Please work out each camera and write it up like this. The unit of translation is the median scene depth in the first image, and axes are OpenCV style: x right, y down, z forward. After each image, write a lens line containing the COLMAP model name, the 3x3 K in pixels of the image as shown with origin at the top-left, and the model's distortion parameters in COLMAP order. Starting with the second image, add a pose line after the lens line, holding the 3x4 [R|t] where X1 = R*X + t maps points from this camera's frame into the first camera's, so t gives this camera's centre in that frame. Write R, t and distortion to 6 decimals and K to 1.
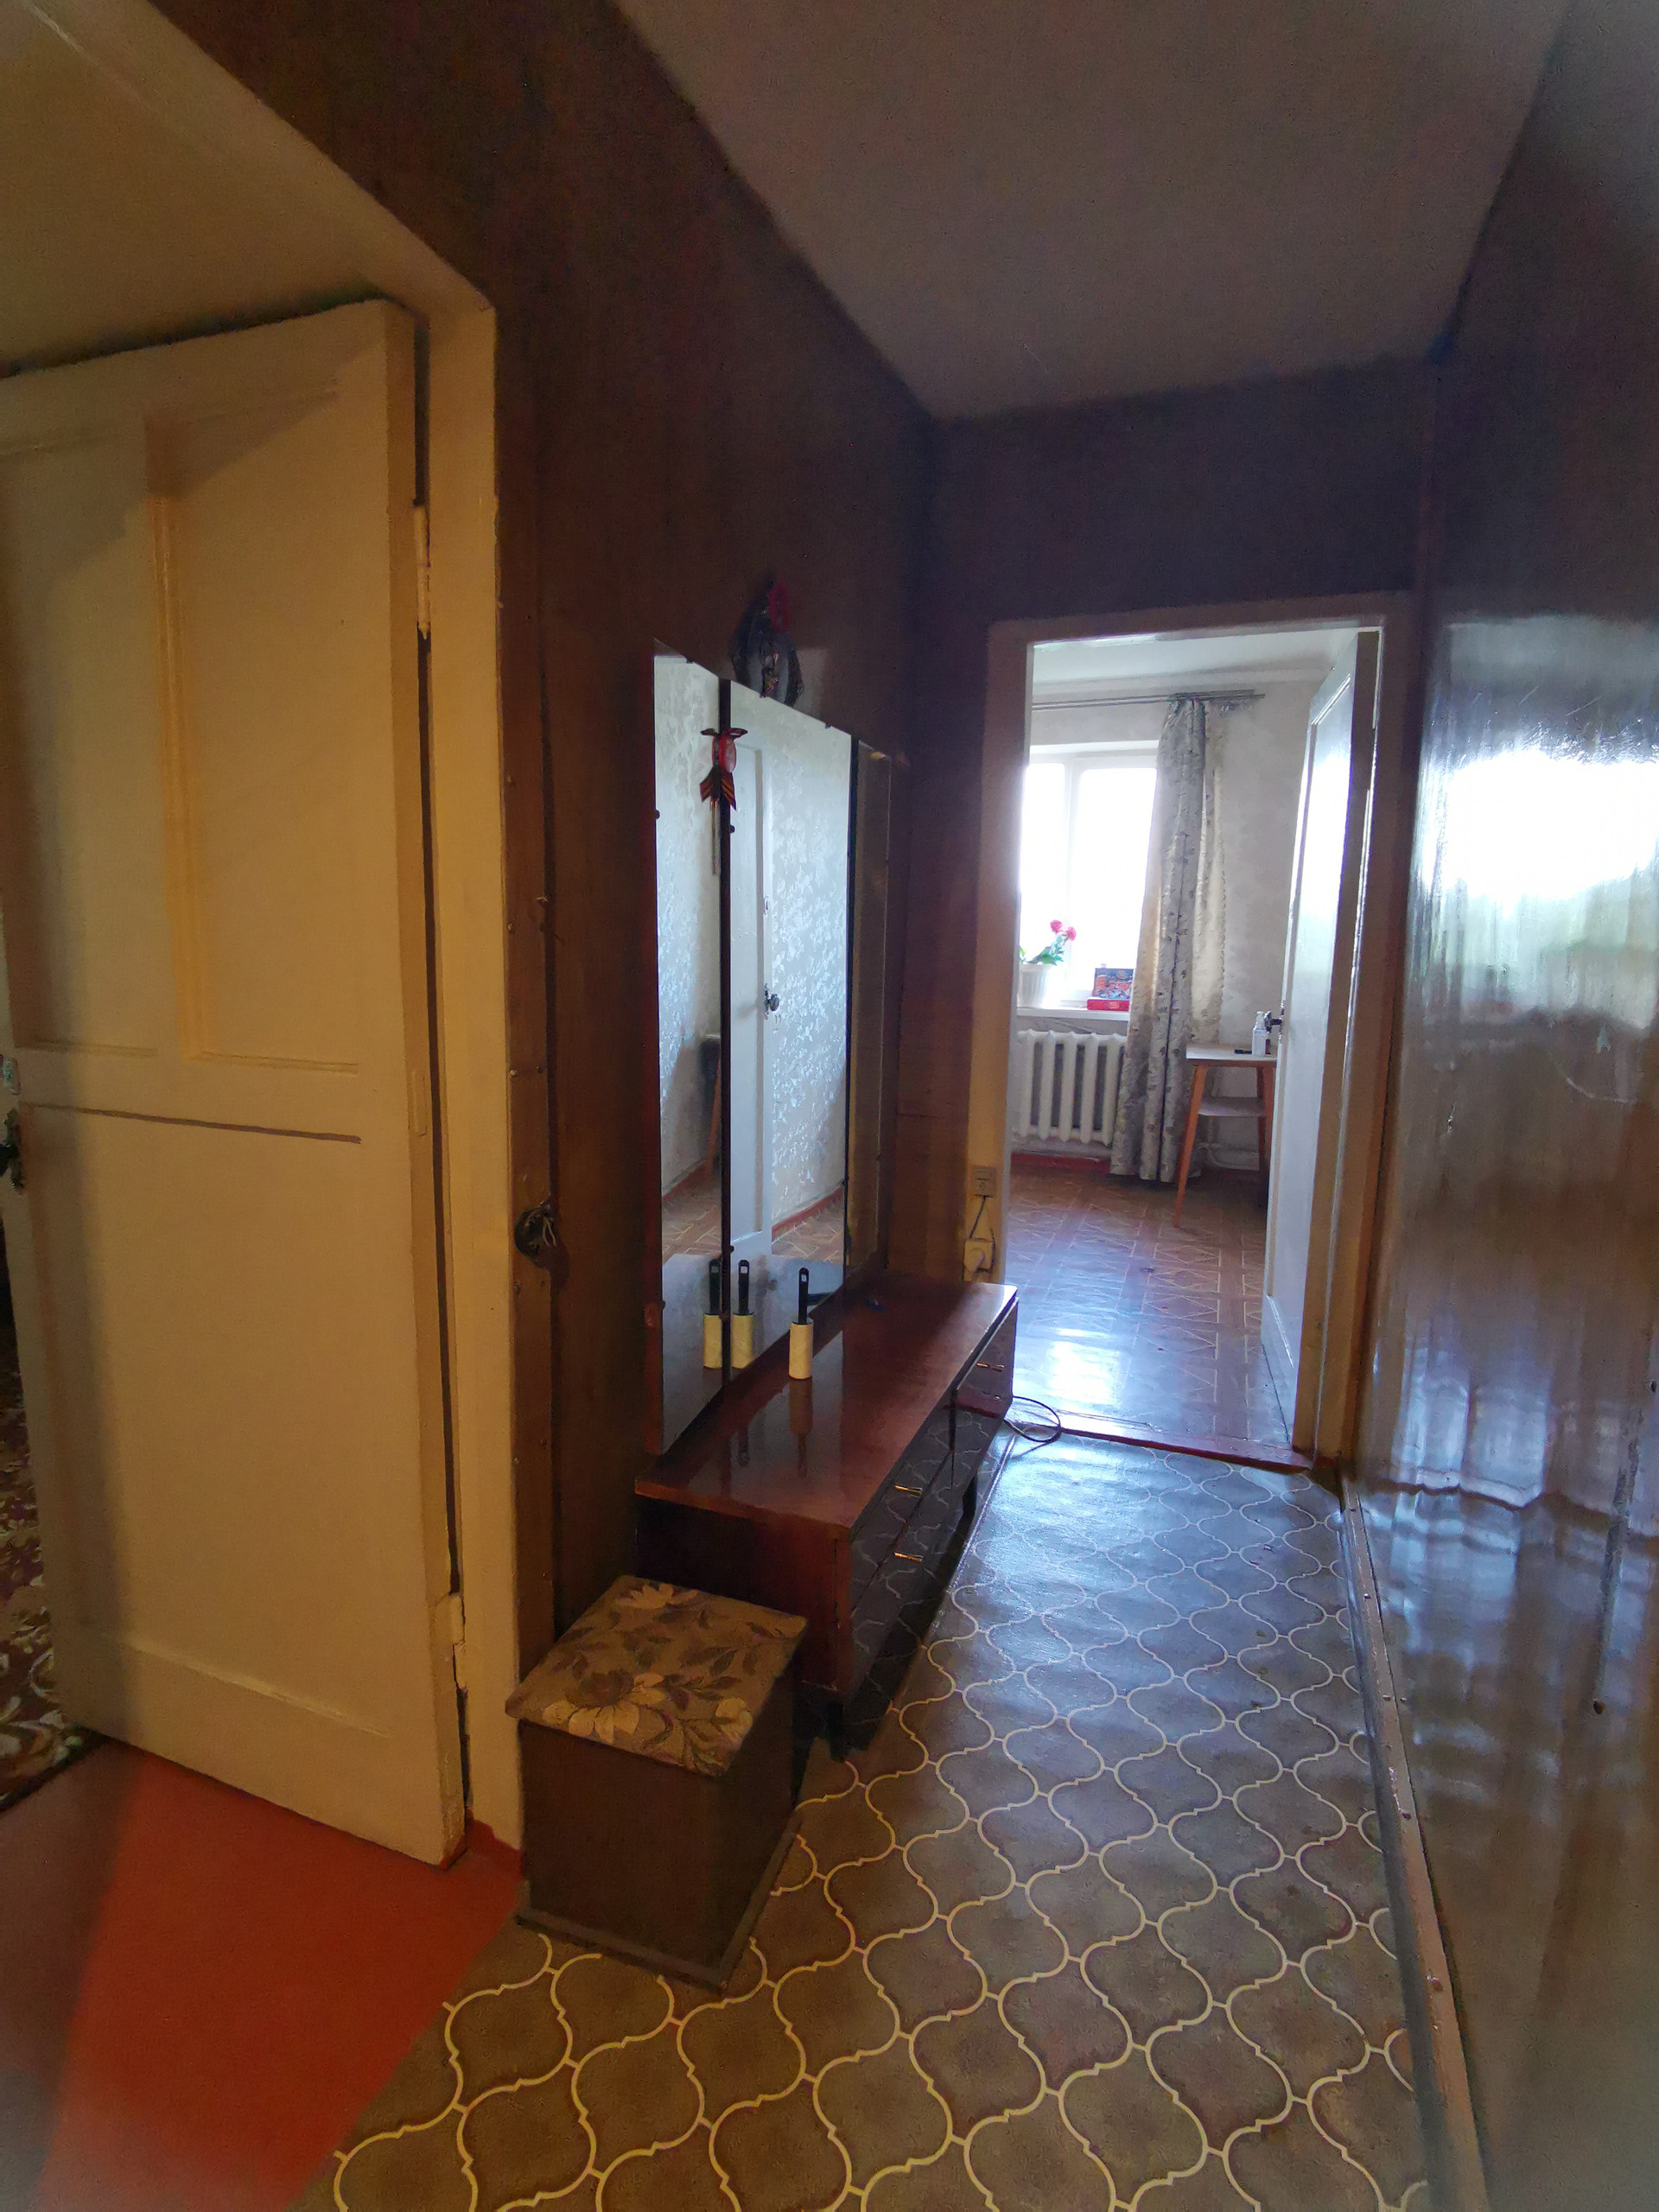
lens RADIAL K [[1109.0, 0, 817.8], [0, 1109.0, 1099.5], [0, 0, 1]] dist [-0.025006, -0.007338]
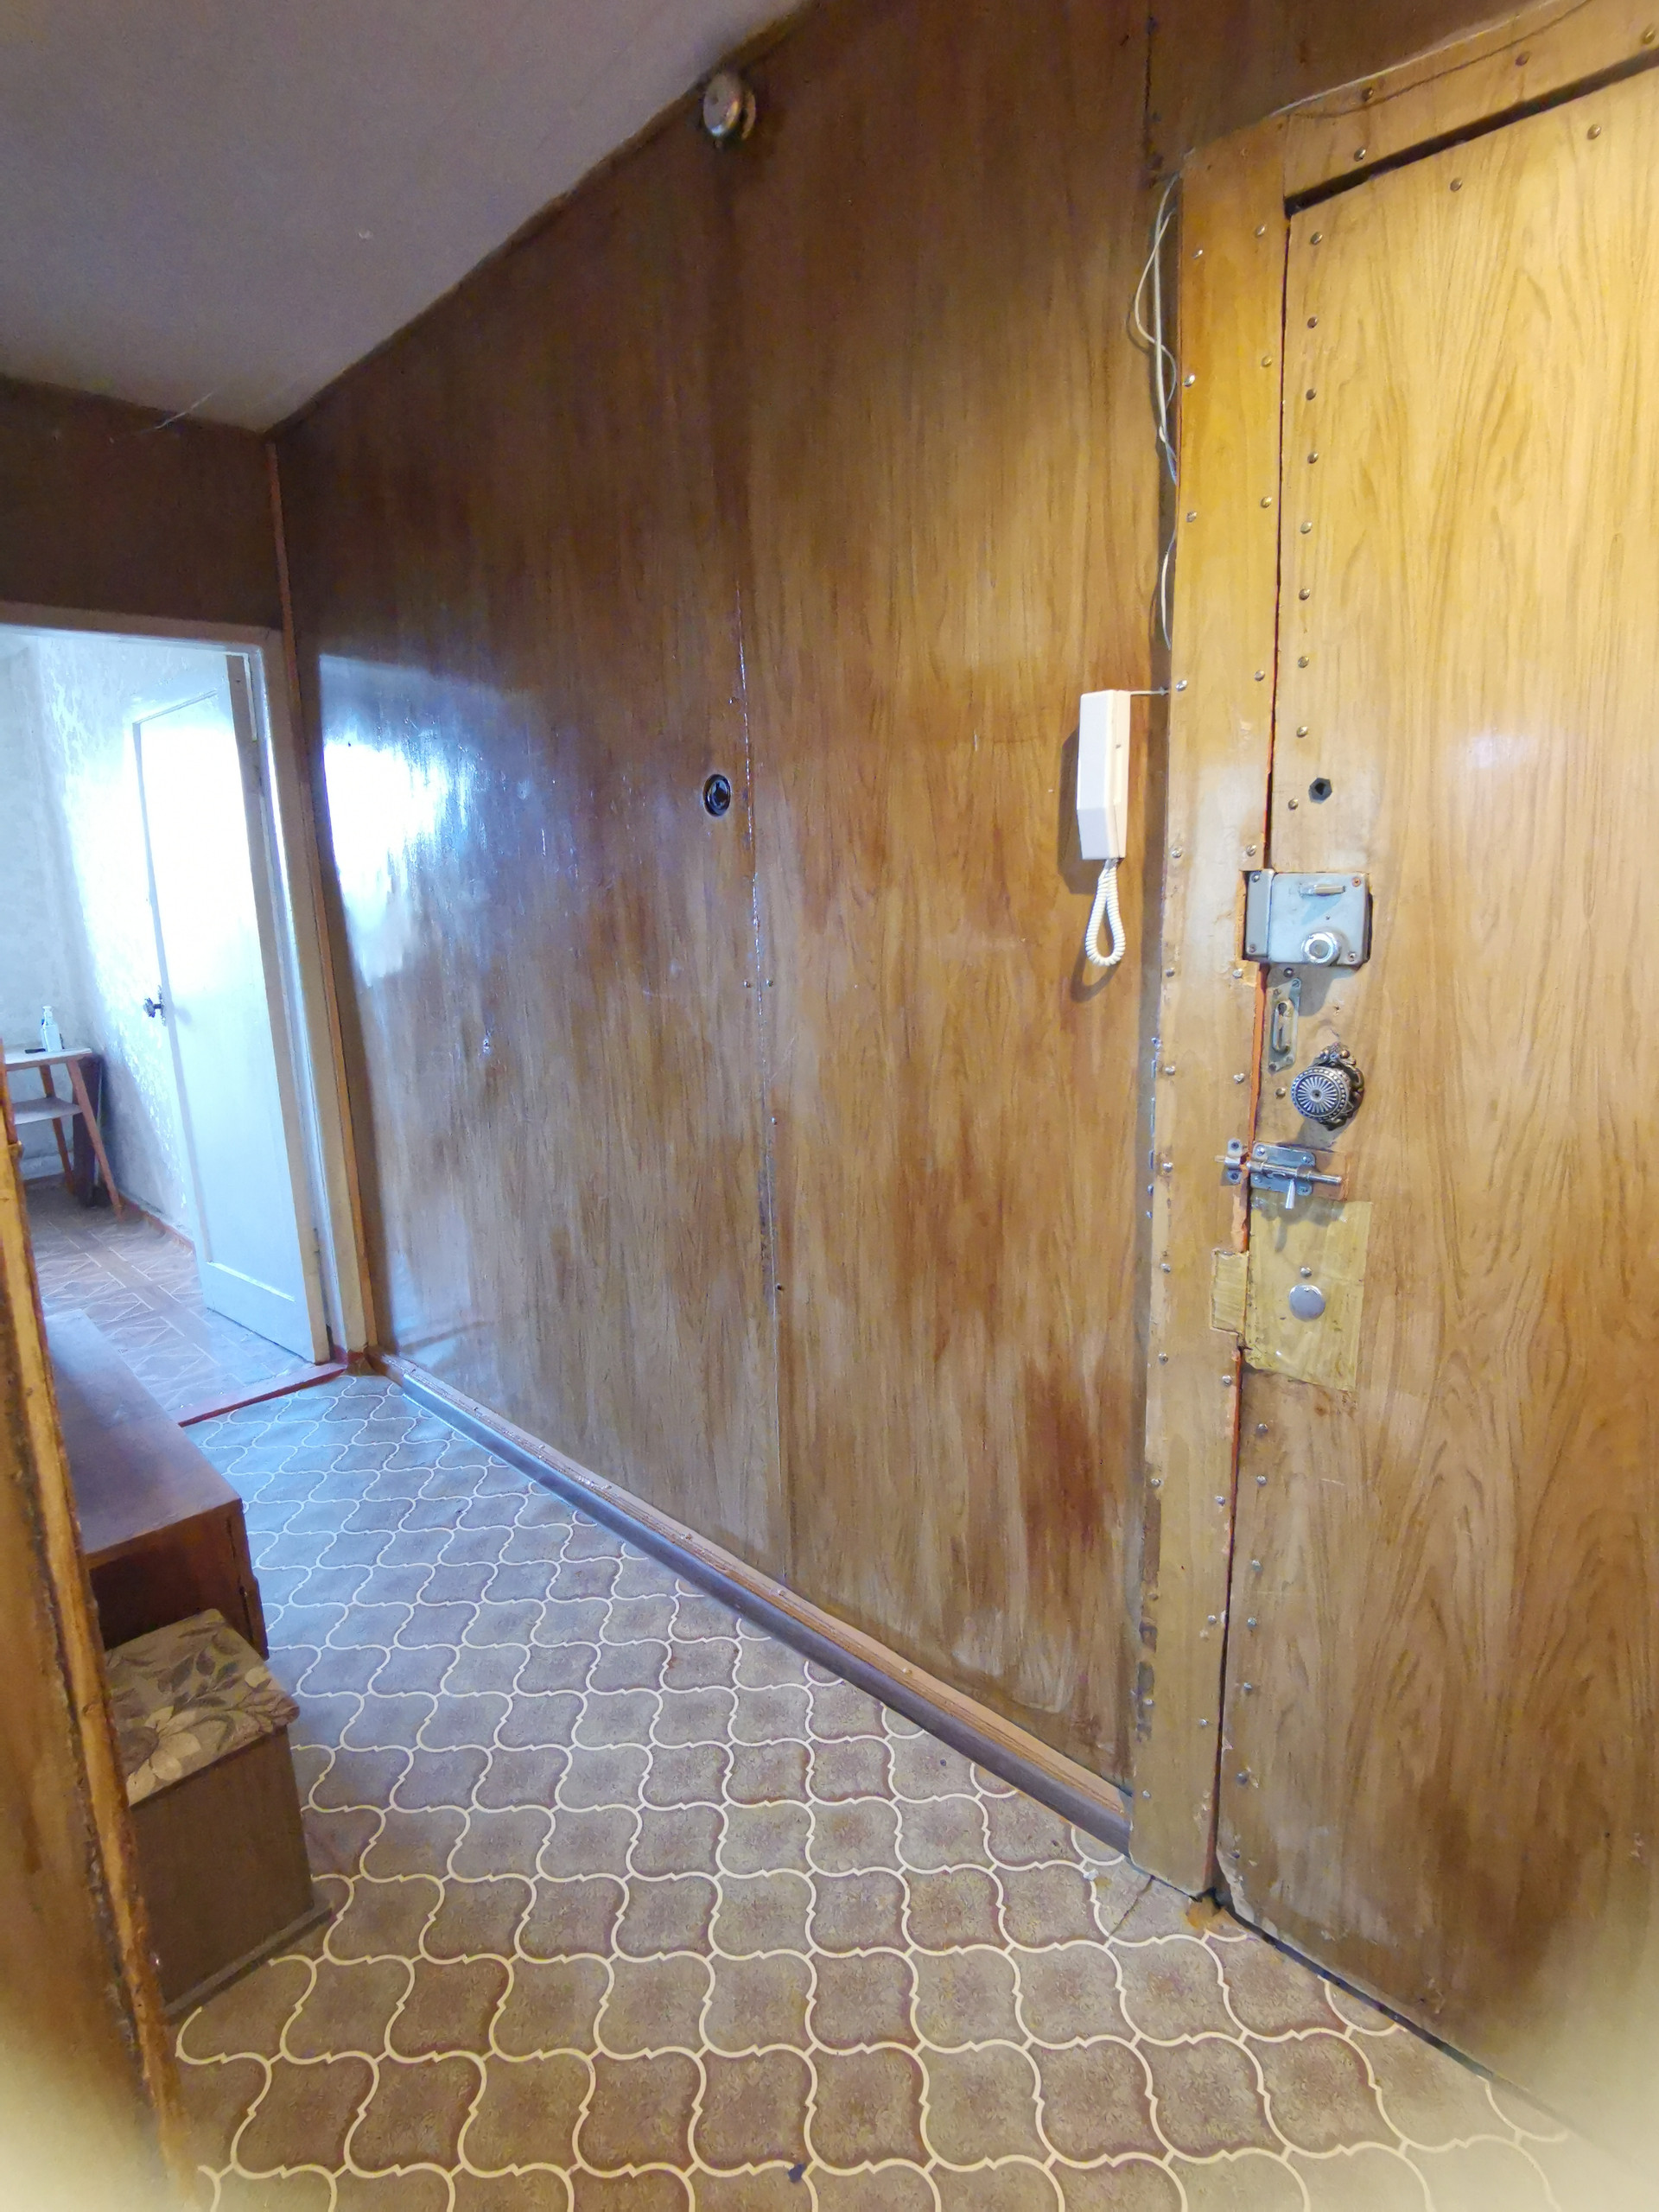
lens RADIAL K [[1109.0, 0, 836.0], [0, 1109.0, 1083.1], [0, 0, 1]] dist [-0.025006, -0.007338]
pose [[0.390674, -0.187607, 0.901209, -0.664340], [0.180442, 0.975626, 0.124876, -0.028574], [-0.902670, 0.113830, 0.415004, 0.002675]]
